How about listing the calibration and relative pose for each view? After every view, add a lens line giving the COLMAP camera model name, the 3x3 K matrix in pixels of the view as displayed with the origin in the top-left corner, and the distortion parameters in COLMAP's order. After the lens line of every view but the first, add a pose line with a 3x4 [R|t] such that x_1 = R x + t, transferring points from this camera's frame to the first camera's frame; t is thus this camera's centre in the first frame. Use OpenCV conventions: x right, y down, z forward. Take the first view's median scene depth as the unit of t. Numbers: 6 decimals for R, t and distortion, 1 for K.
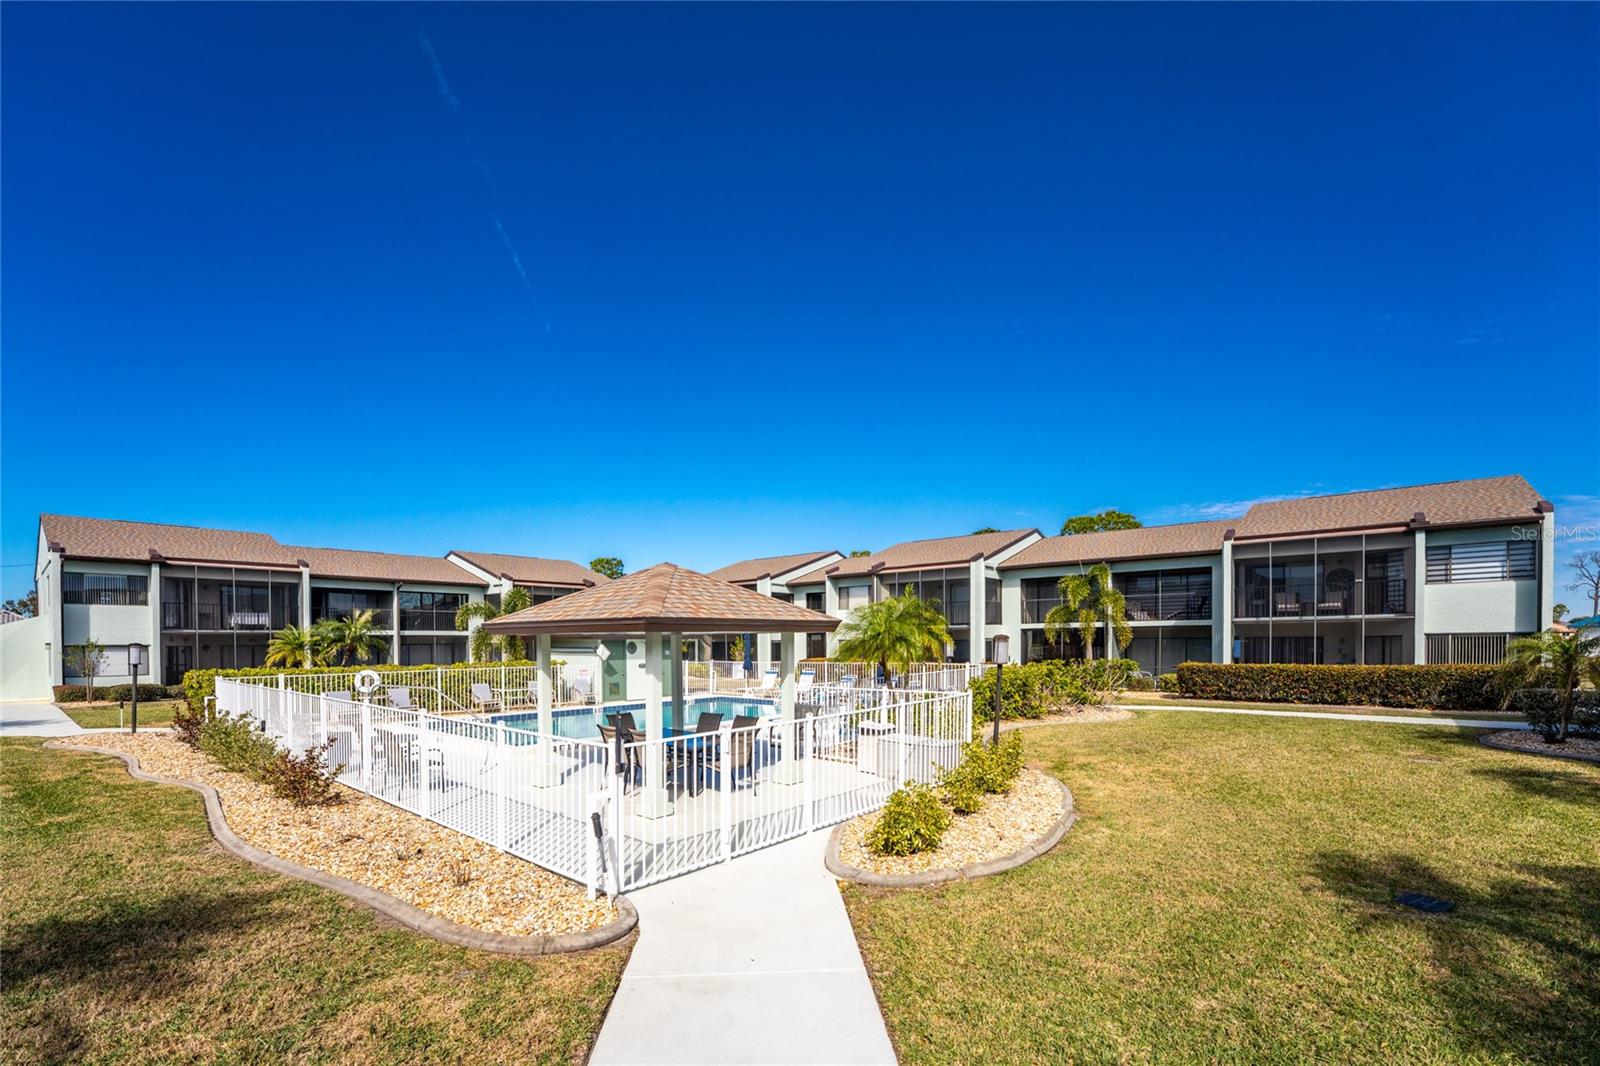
lens RADIAL K [[640.9, 0, 799.7], [0, 640.9, 651.4], [0, 0, 1]] dist [-0.007887, -0.000997]
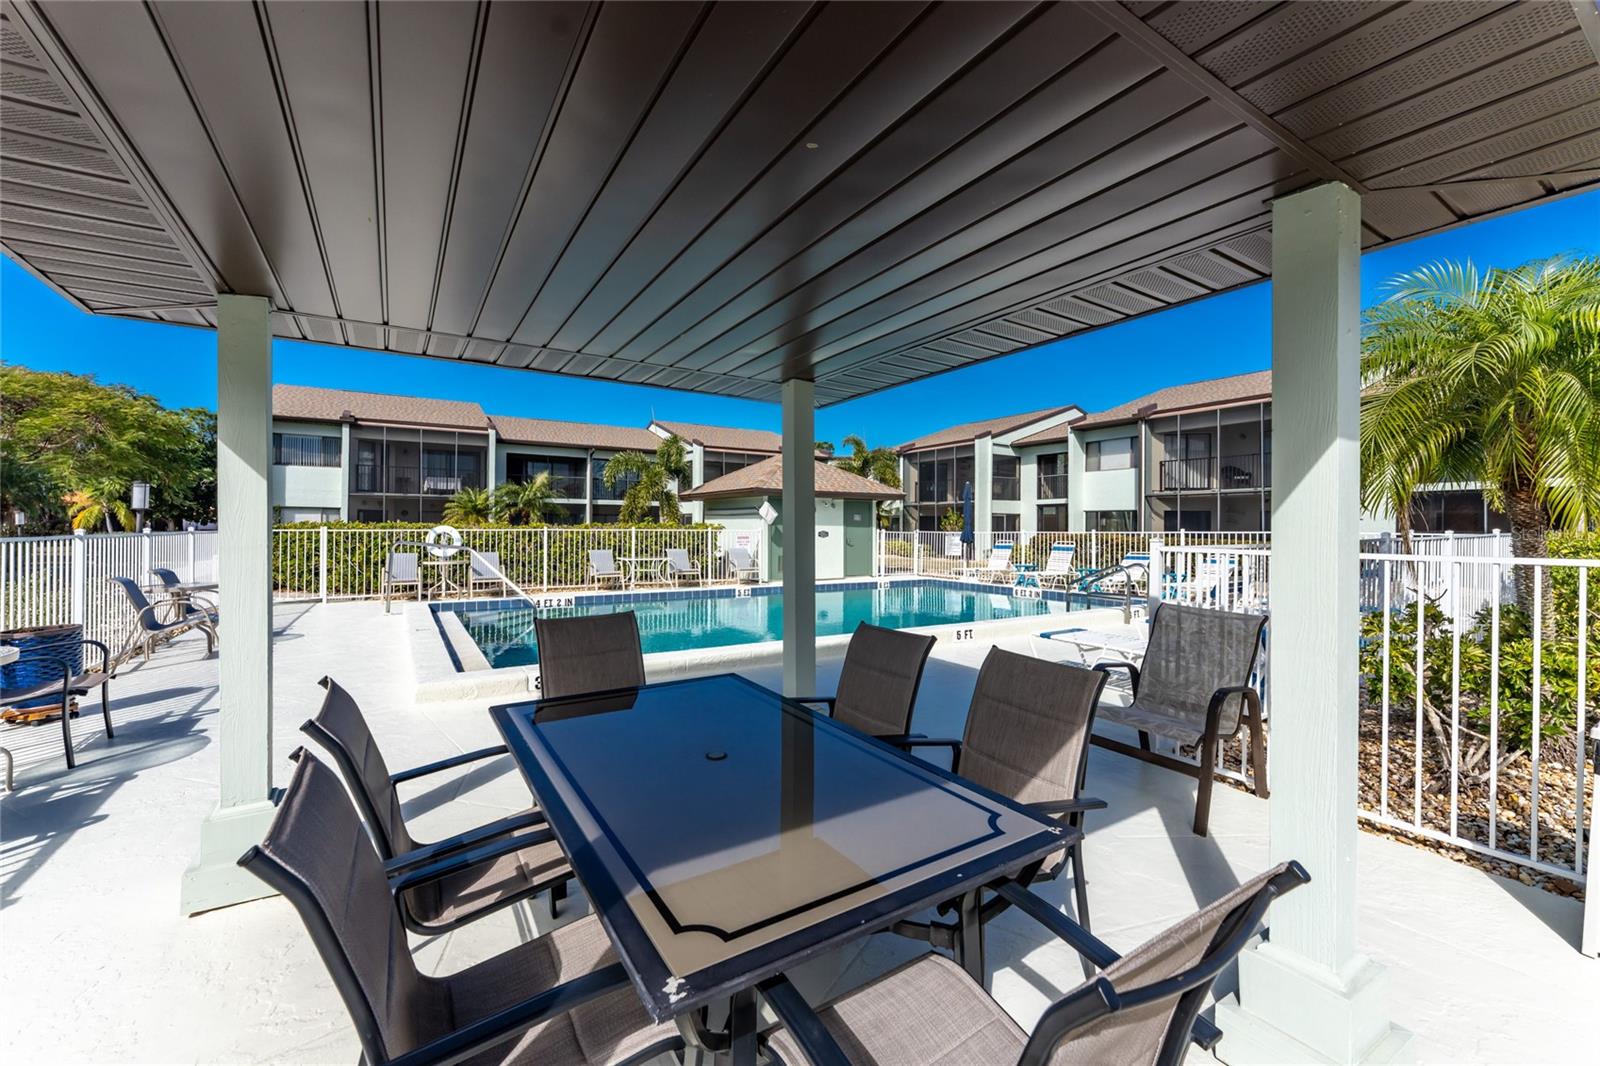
lens RADIAL K [[640.9, 0, 816.7], [0, 640.9, 529.6], [0, 0, 1]] dist [-0.007887, -0.000997]
pose [[0.955875, 0.011317, -0.293556, -0.028633], [-0.013894, 0.999881, -0.006693, 0.018602], [0.293446, 0.010477, 0.955918, 0.241634]]
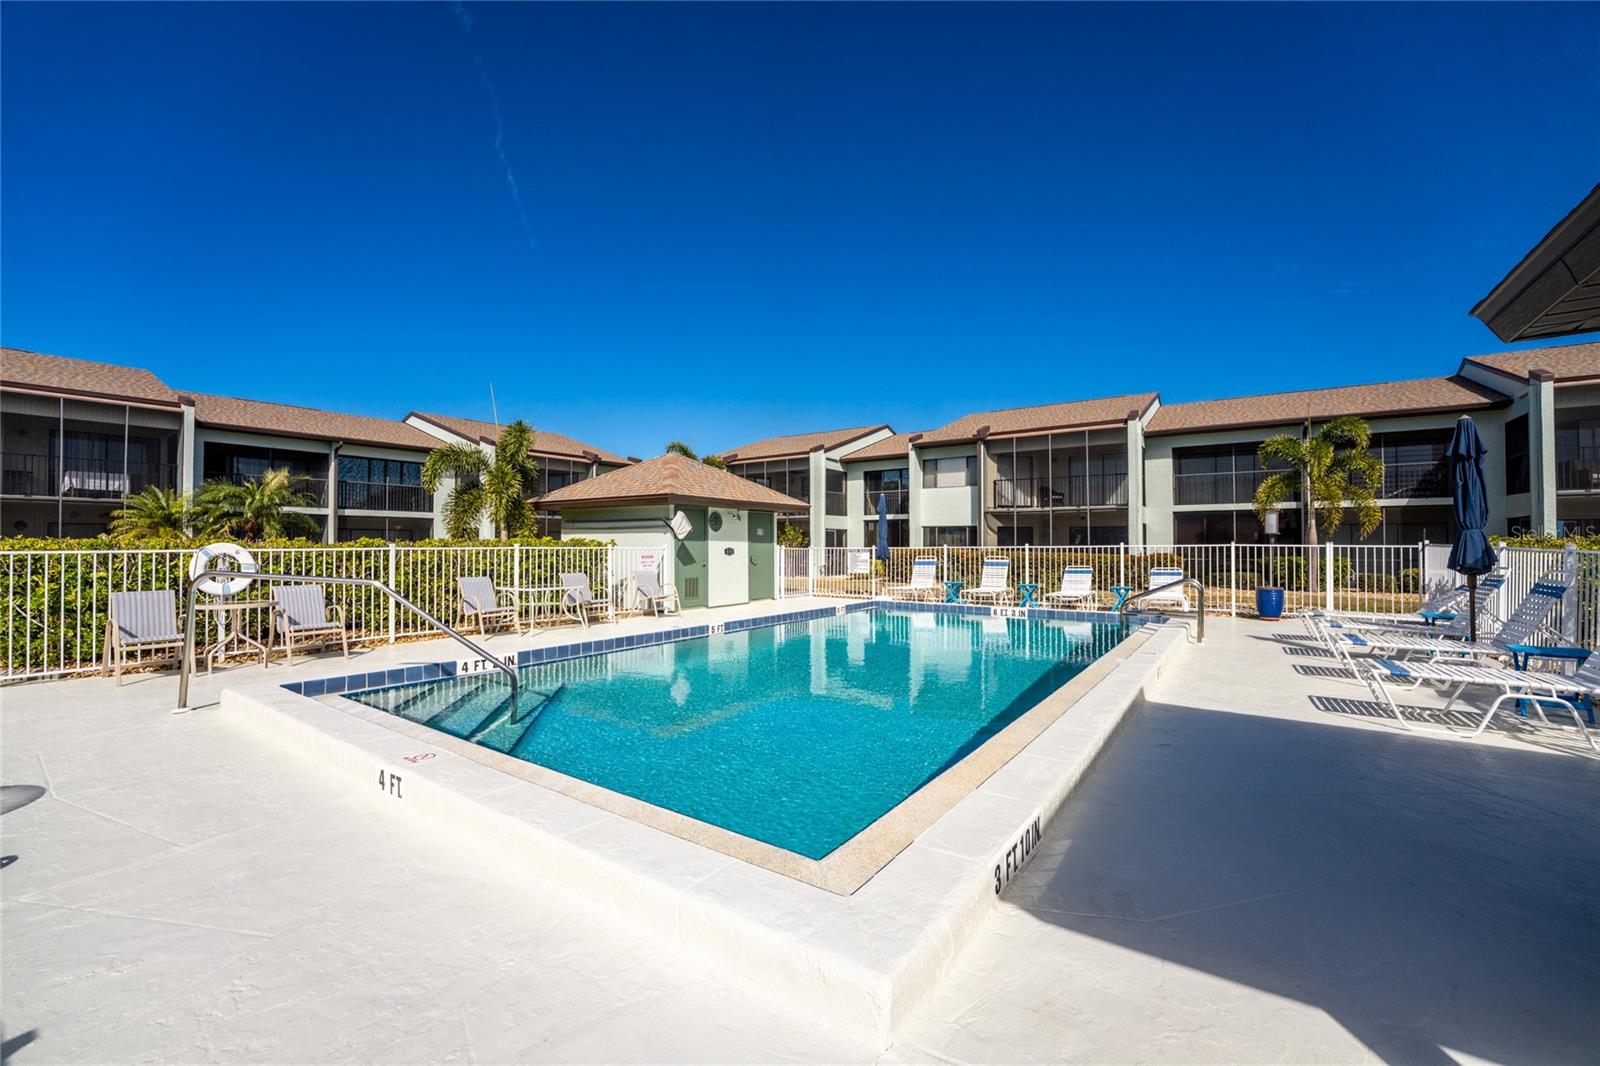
lens RADIAL K [[640.9, 0, 812.0], [0, 640.9, 535.0], [0, 0, 1]] dist [-0.007887, -0.000997]
pose [[0.997669, 0.006463, 0.067938, -0.174417], [-0.004641, 0.999626, -0.026948, 0.019208], [-0.068086, 0.026570, 0.997326, 0.307895]]
